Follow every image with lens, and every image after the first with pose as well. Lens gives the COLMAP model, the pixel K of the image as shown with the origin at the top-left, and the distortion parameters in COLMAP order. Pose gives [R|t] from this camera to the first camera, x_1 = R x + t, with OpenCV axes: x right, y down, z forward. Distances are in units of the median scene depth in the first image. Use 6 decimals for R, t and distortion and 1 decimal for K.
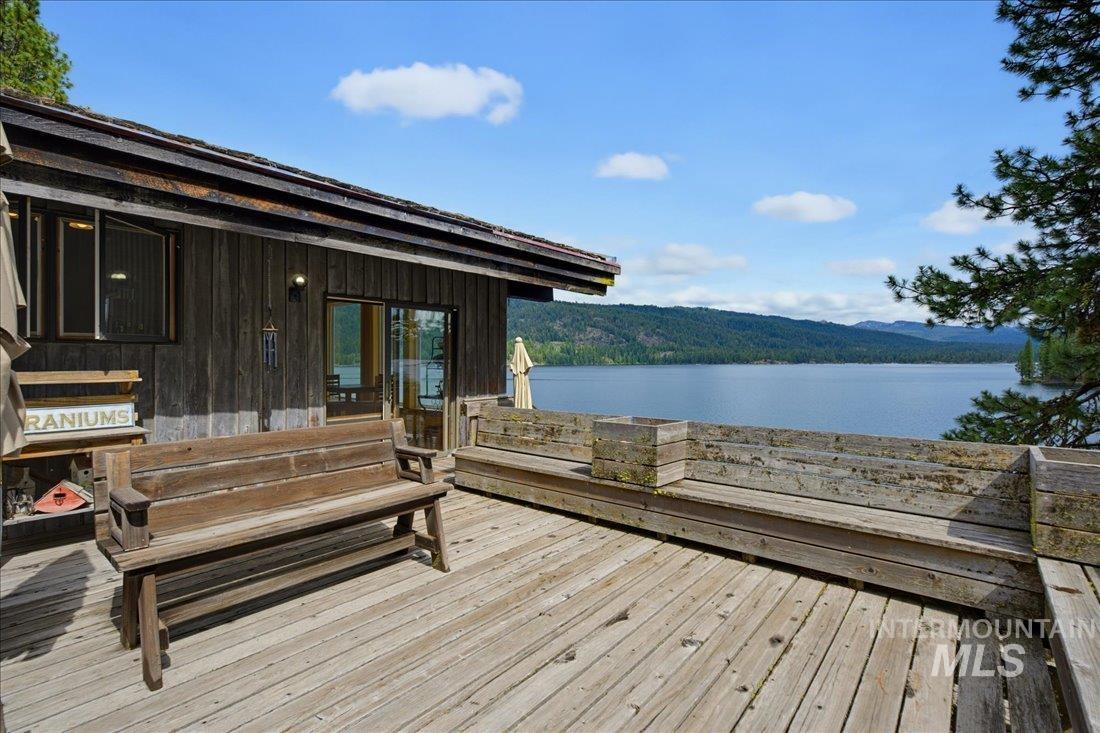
lens RADIAL K [[508.5, 0, 548.4], [0, 508.5, 359.6], [0, 0, 1]] dist [-0.001101, -0.000337]
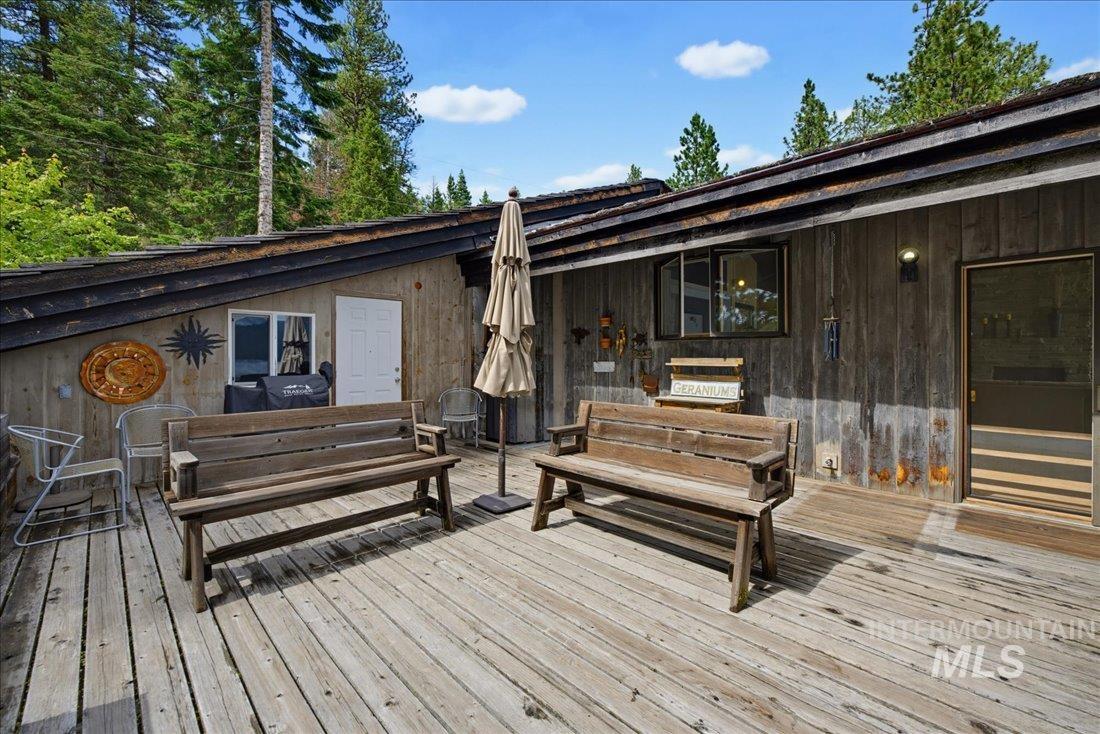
lens RADIAL K [[456.7, 0, 550.8], [0, 456.7, 352.9], [0, 0, 1]] dist [0.000087, 0.000163]
pose [[-0.092595, -0.002490, -0.995701, 0.409461], [0.002367, 0.999993, -0.002721, 0.009308], [0.995701, -0.002609, -0.092588, 0.588886]]
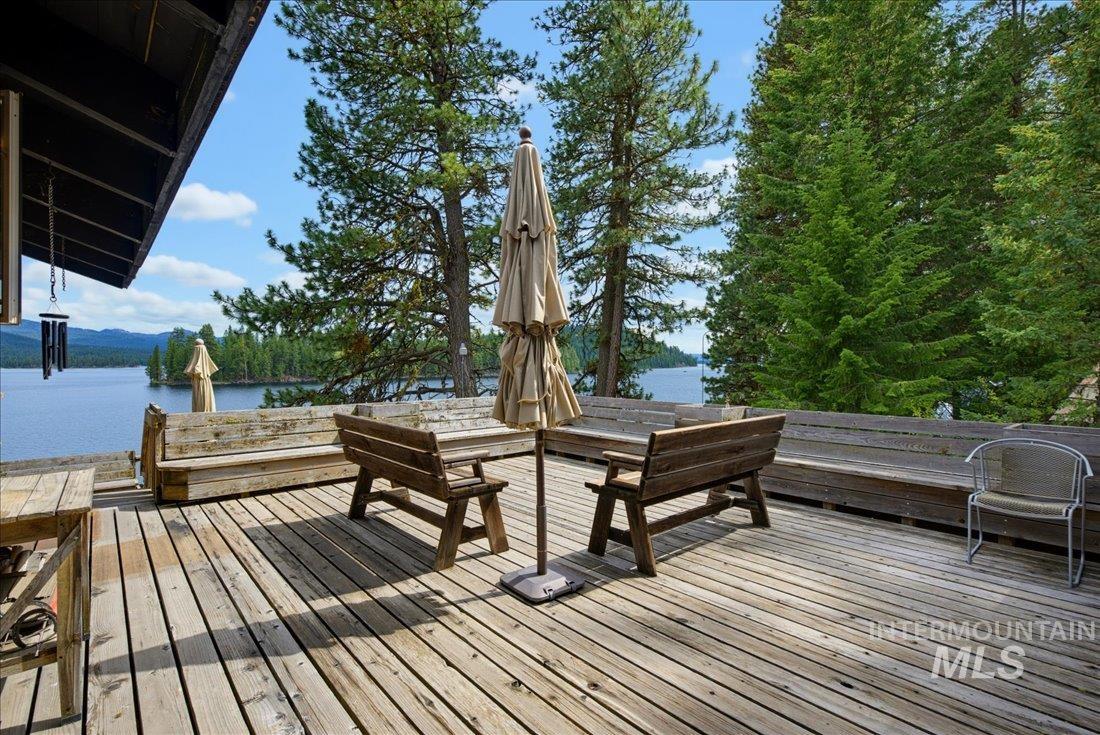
lens RADIAL K [[515.2, 0, 546.1], [0, 515.2, 368.9], [0, 0, 1]] dist [0.019490, 0.000111]
pose [[0.152090, -0.007181, 0.988341, -0.002990], [-0.002430, 0.999968, 0.007639, 0.000006], [-0.988364, -0.003564, 0.152067, 0.000694]]
